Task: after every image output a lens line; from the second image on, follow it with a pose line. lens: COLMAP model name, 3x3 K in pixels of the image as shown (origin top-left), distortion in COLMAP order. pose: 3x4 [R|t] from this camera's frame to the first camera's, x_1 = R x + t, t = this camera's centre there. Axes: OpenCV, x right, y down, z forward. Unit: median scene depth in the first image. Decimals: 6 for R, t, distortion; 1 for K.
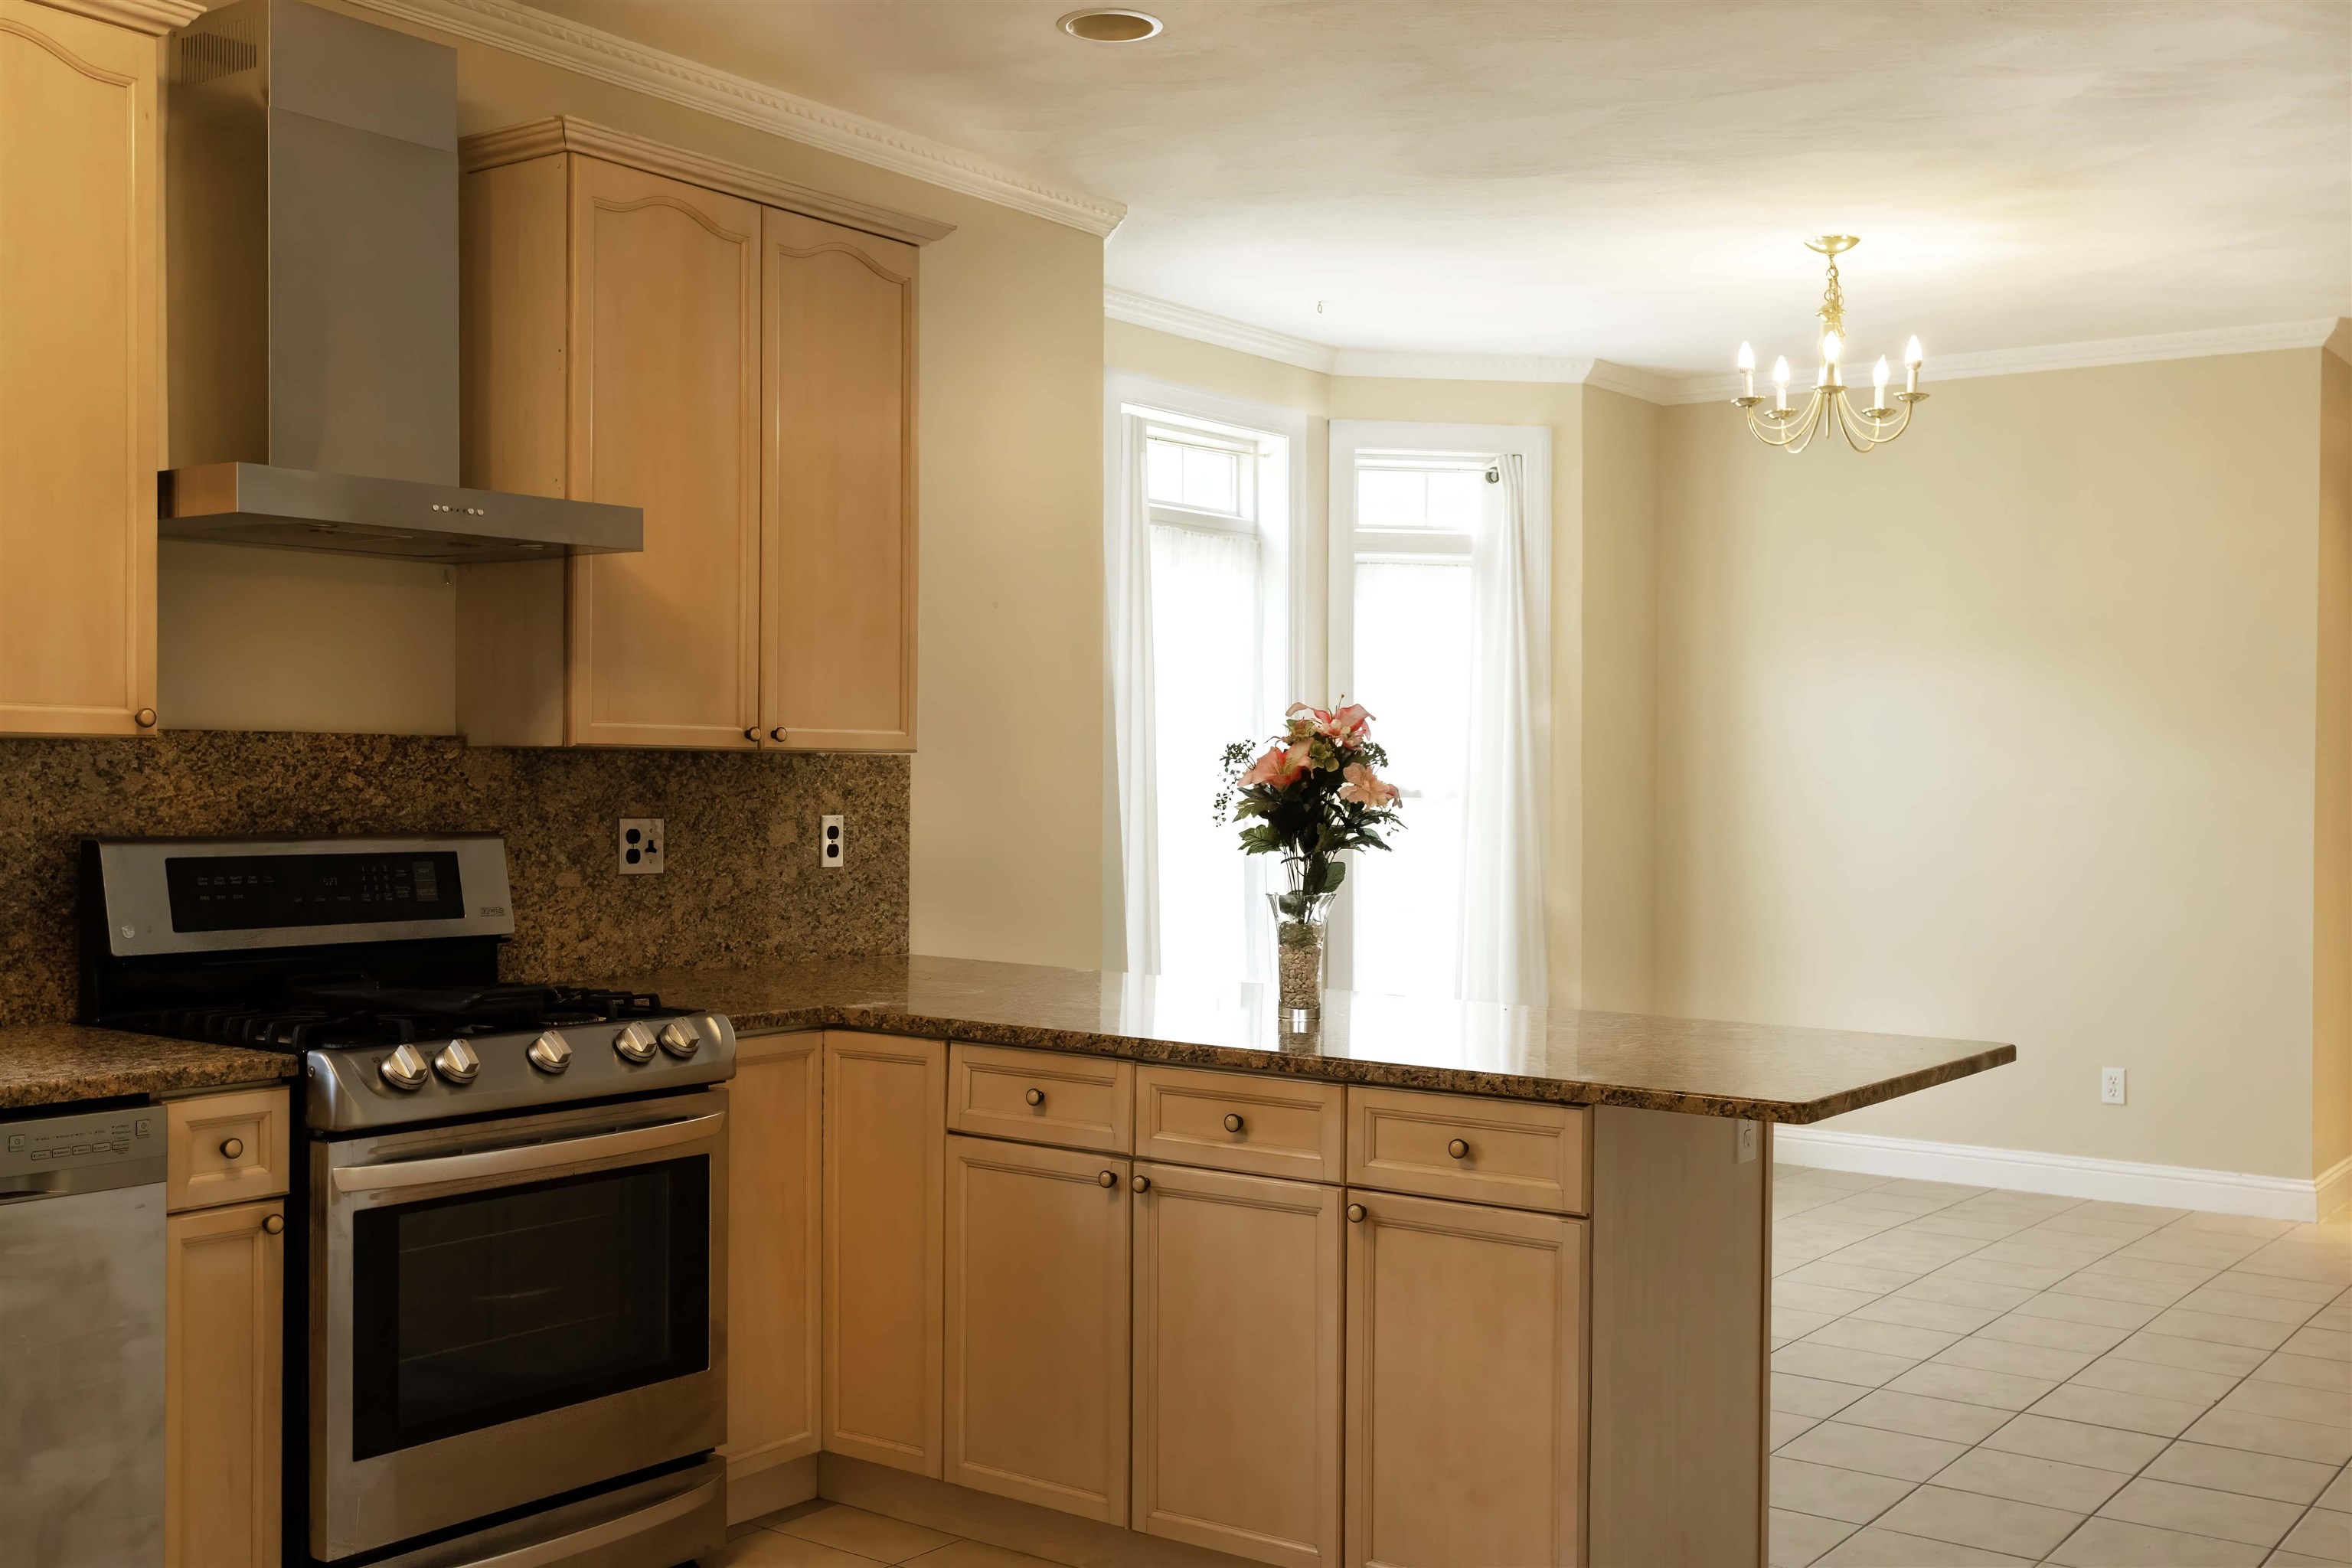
lens RADIAL K [[2389.3, 0, 1174.9], [0, 2389.3, 789.2], [0, 0, 1]] dist [0.028133, 0.000000]
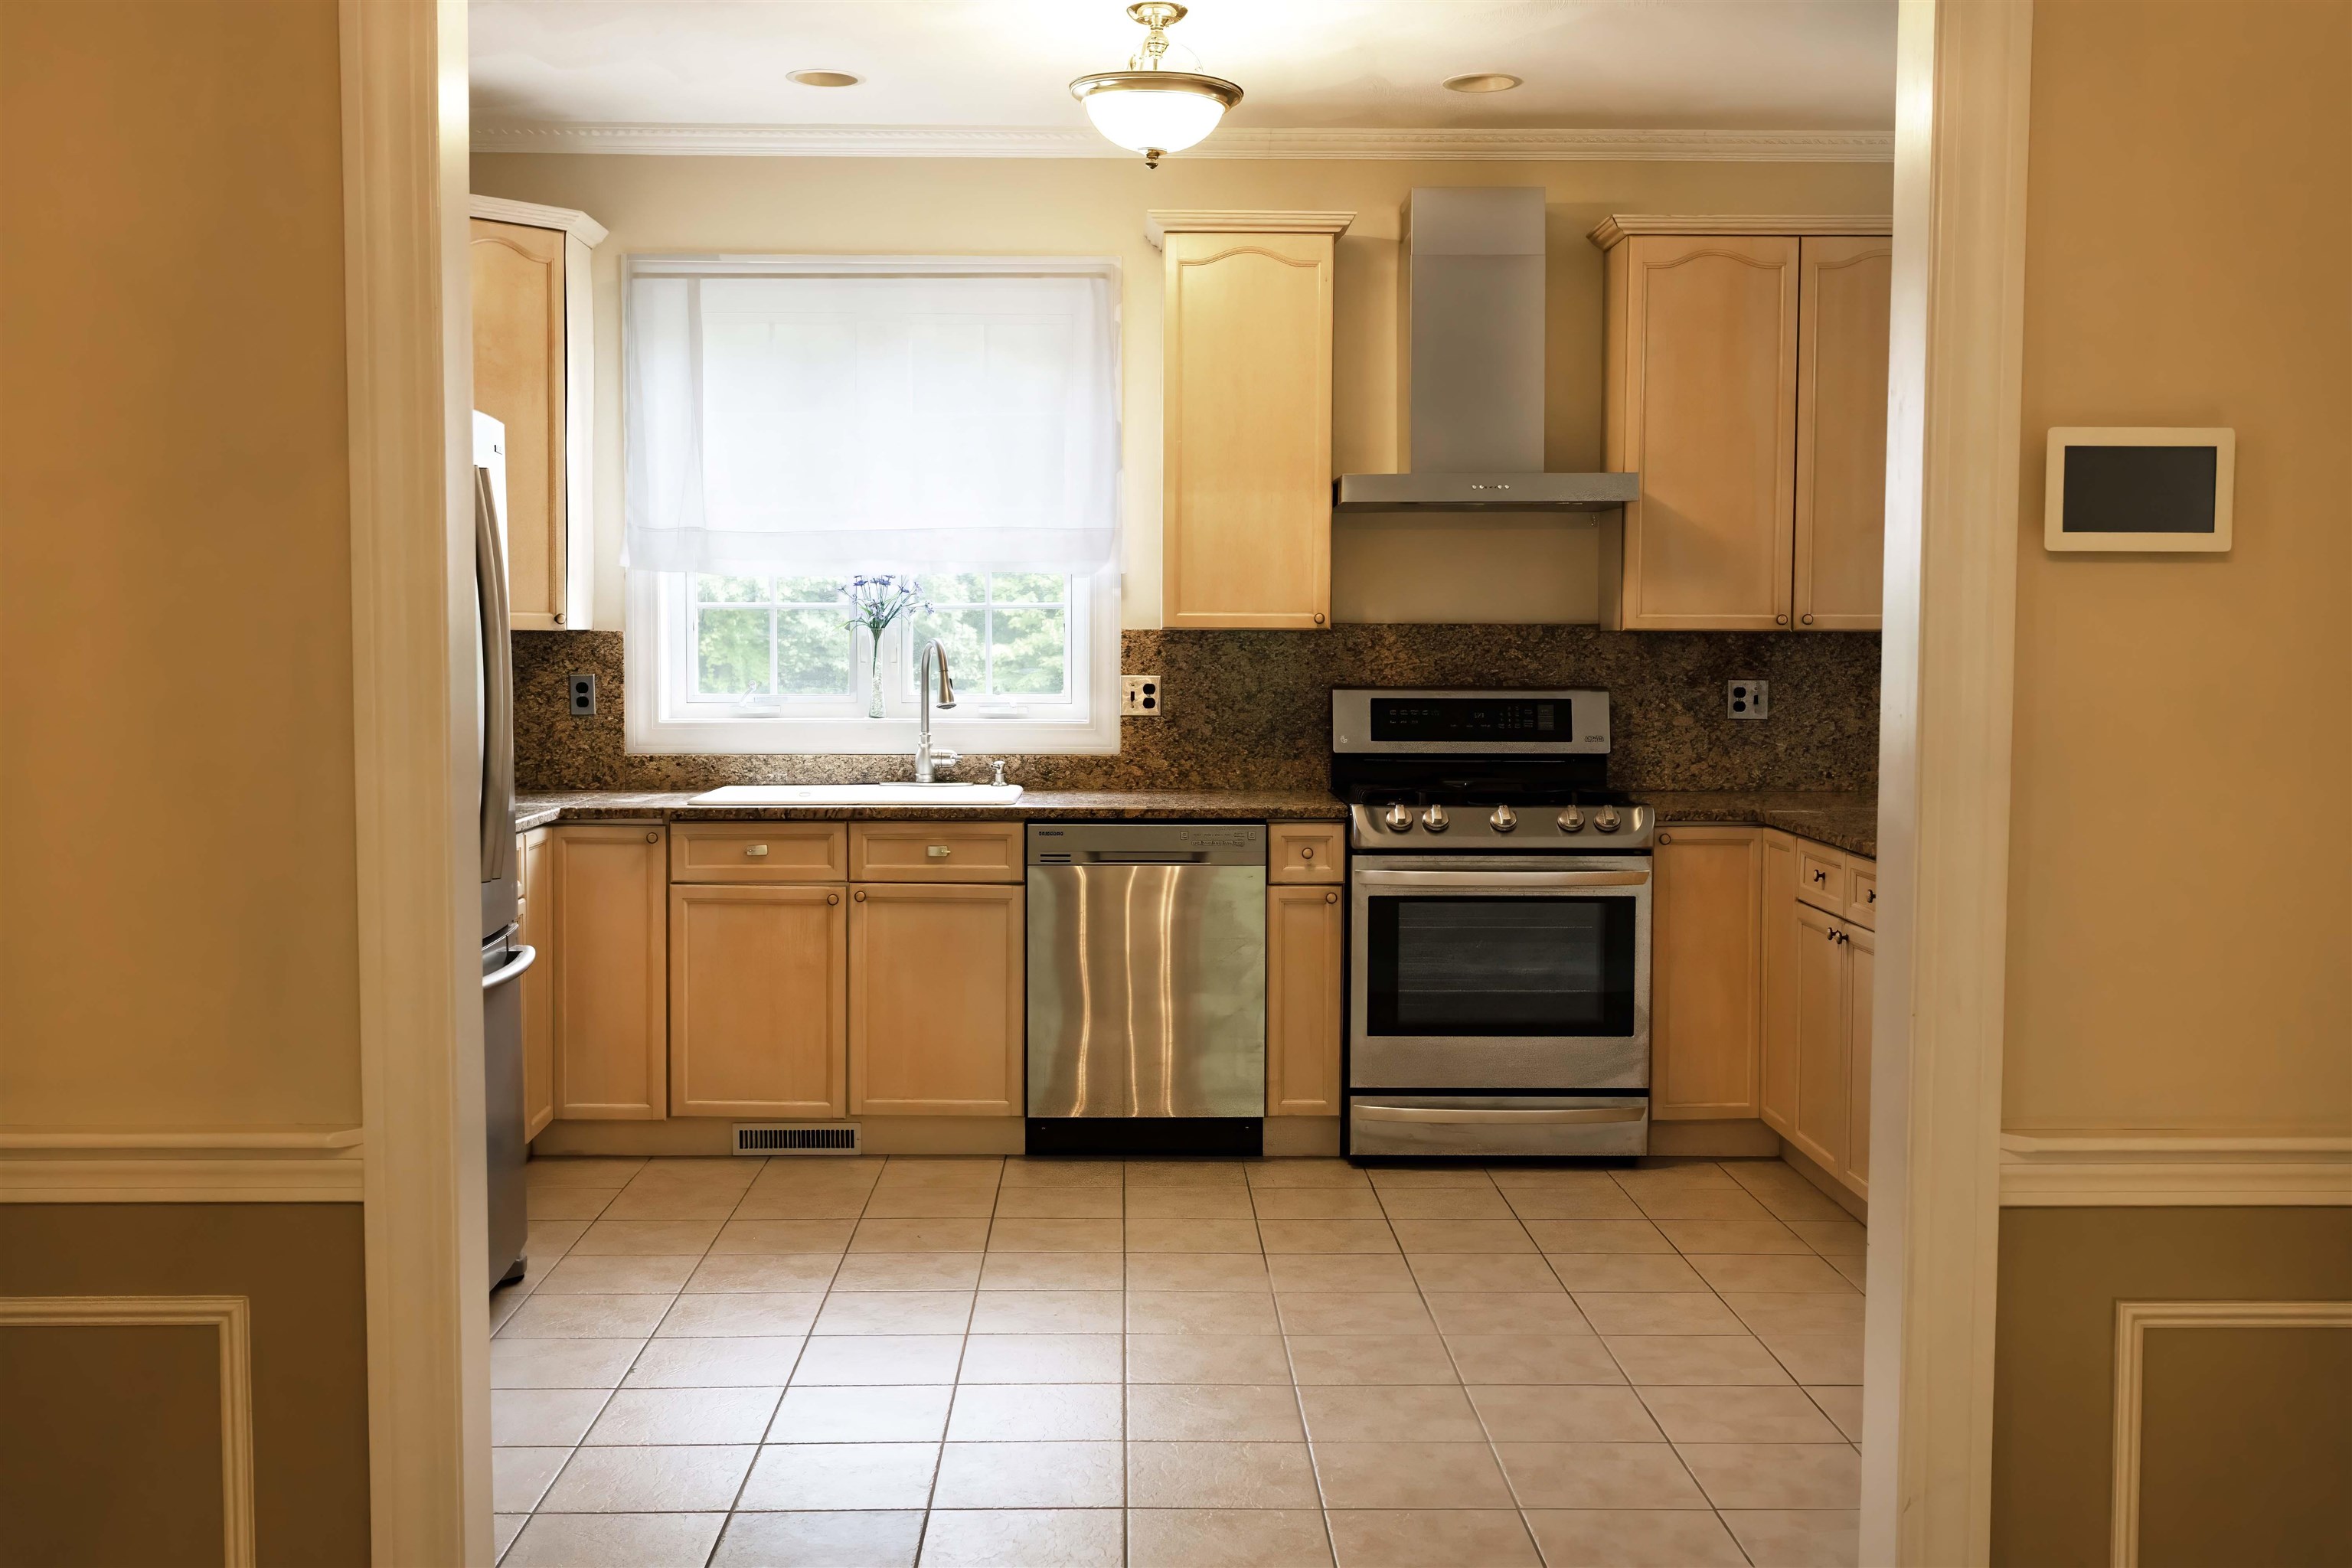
lens RADIAL K [[2389.3, 0, 1176.0], [0, 2389.3, 782.4], [0, 0, 1]] dist [0.028133, 0.000000]
pose [[0.606724, 0.039262, -0.793942, 0.792513], [-0.002009, 0.998852, 0.047861, 0.006385], [0.794910, -0.027444, 0.606107, -0.149235]]
